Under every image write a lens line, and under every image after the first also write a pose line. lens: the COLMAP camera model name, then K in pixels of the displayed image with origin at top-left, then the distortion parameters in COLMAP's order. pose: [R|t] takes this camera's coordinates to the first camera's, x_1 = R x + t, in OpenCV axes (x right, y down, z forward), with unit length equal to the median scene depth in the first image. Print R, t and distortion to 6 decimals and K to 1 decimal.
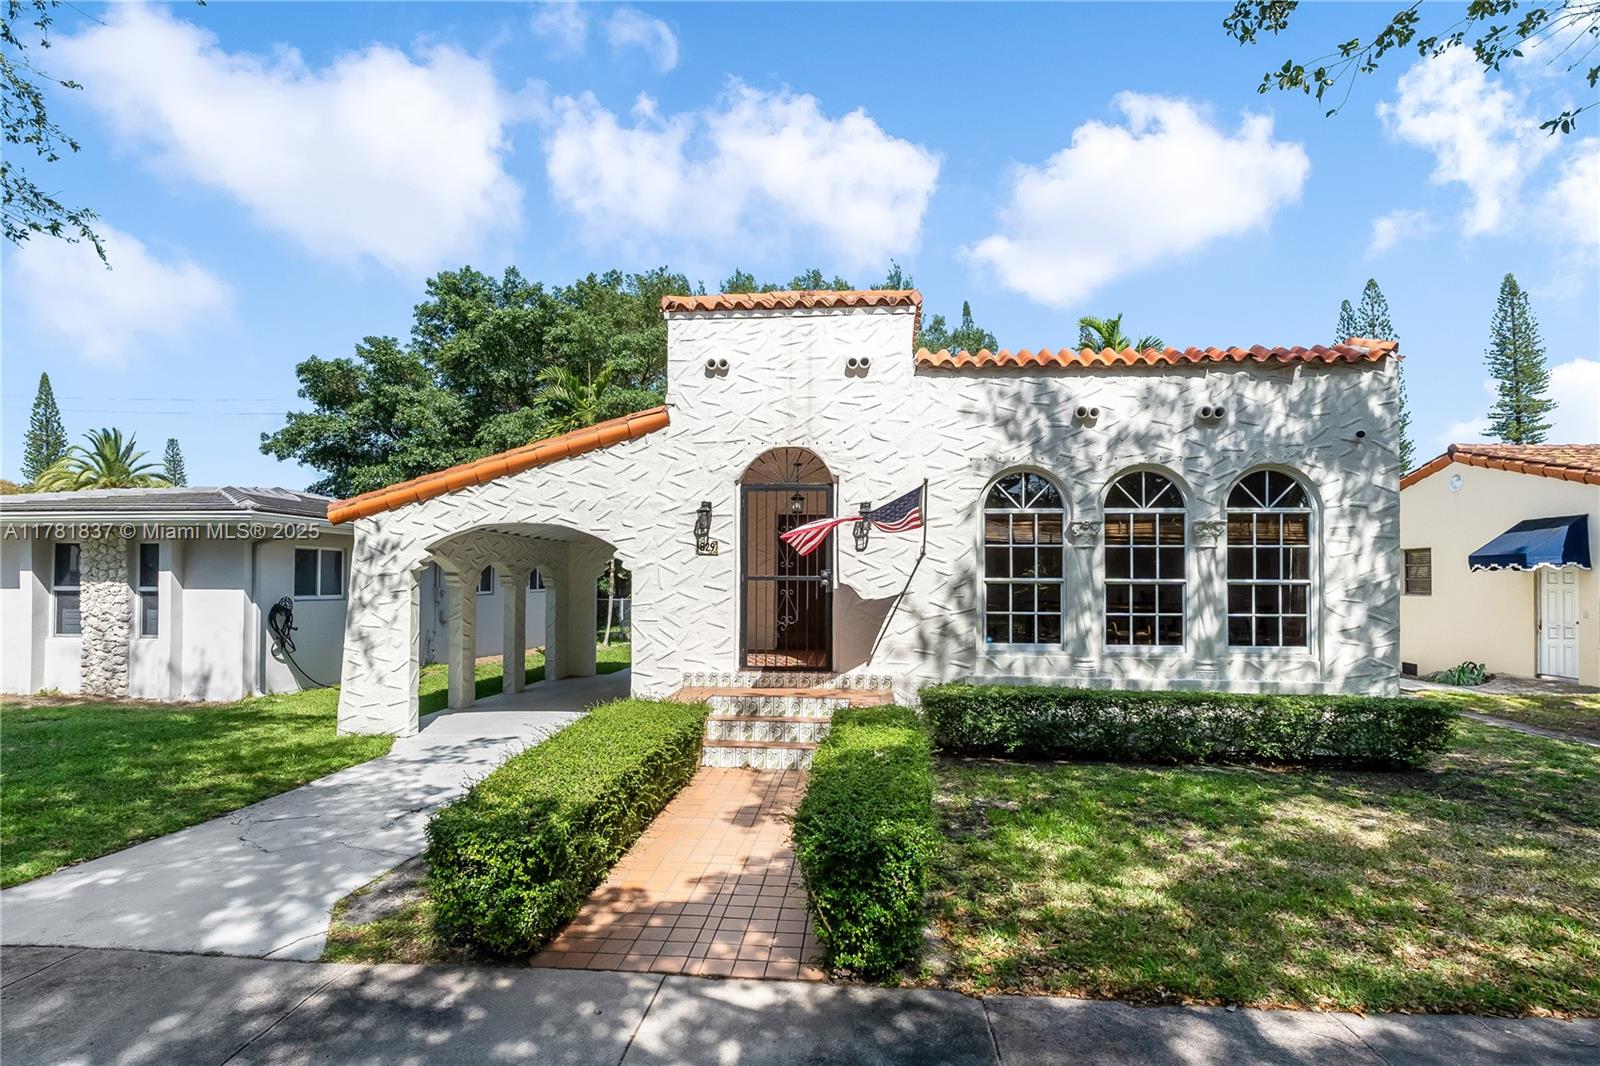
lens RADIAL K [[769.2, 0, 800.1], [0, 769.2, 556.0], [0, 0, 1]] dist [0.010475, -0.000186]
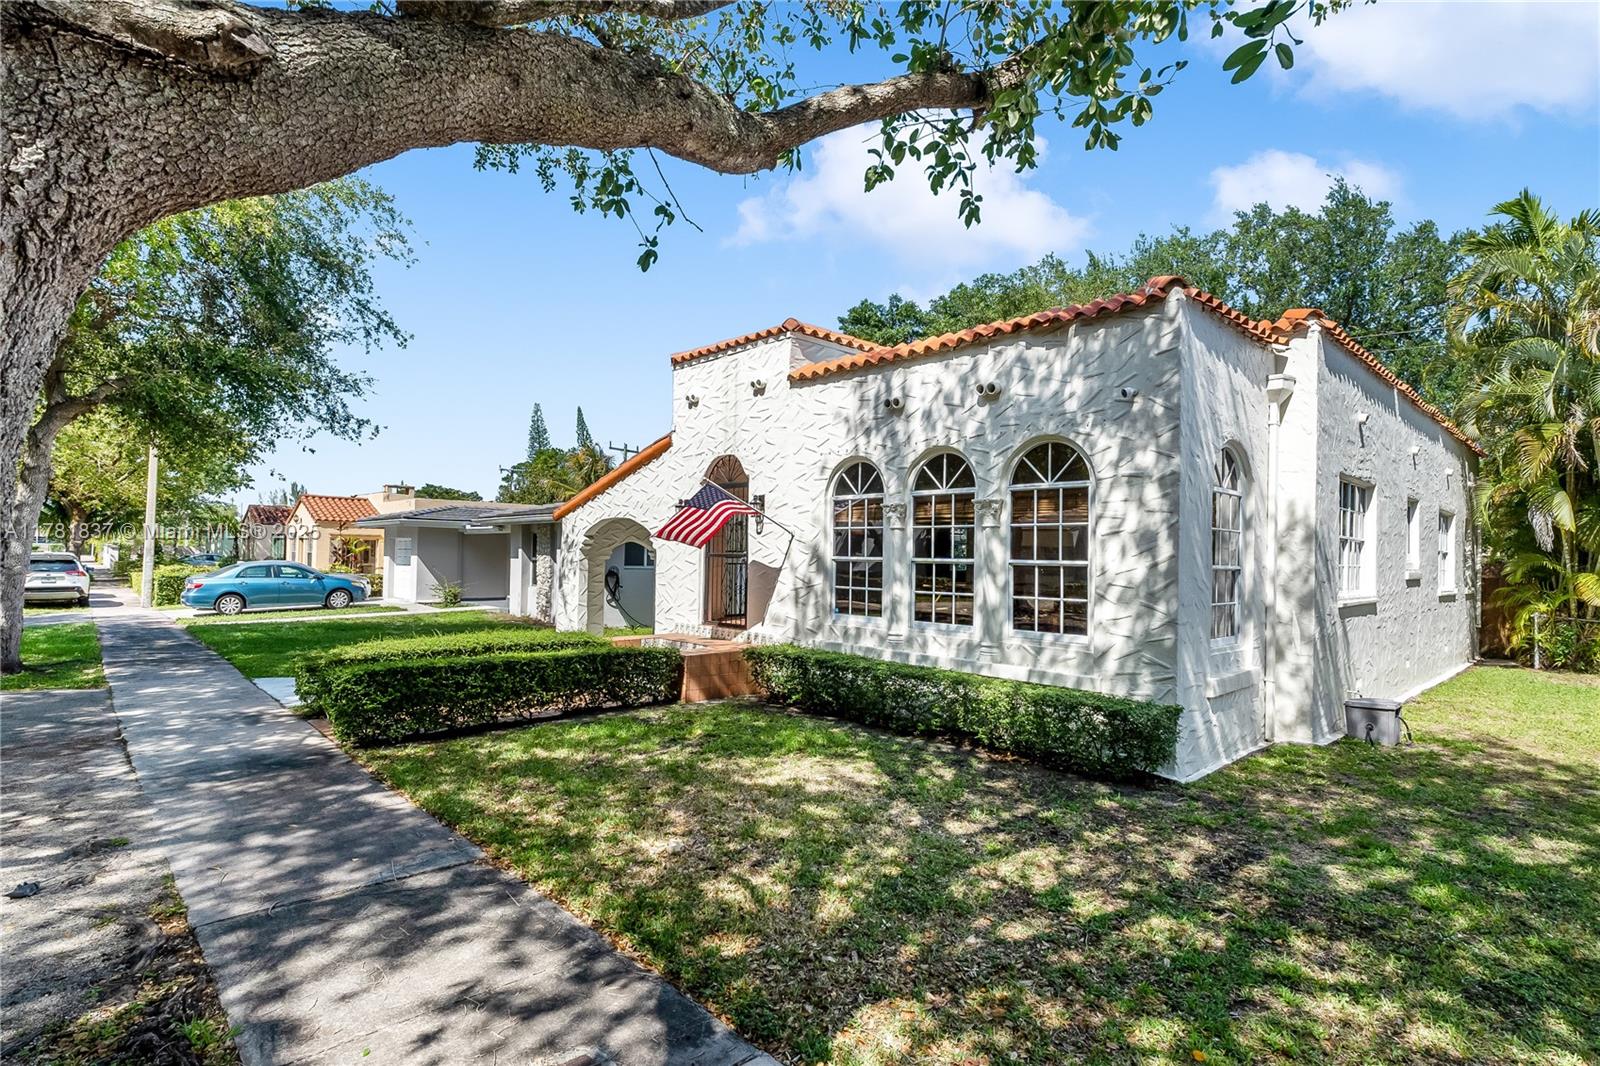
lens RADIAL K [[761.8, 0, 800.0], [0, 761.8, 533.0], [0, 0, 1]] dist [0.030241, 0.000014]
pose [[0.753708, -0.011666, -0.657106, 0.972389], [0.006631, 0.999927, -0.010146, 0.005180], [0.657176, 0.003290, 0.753730, 0.108259]]
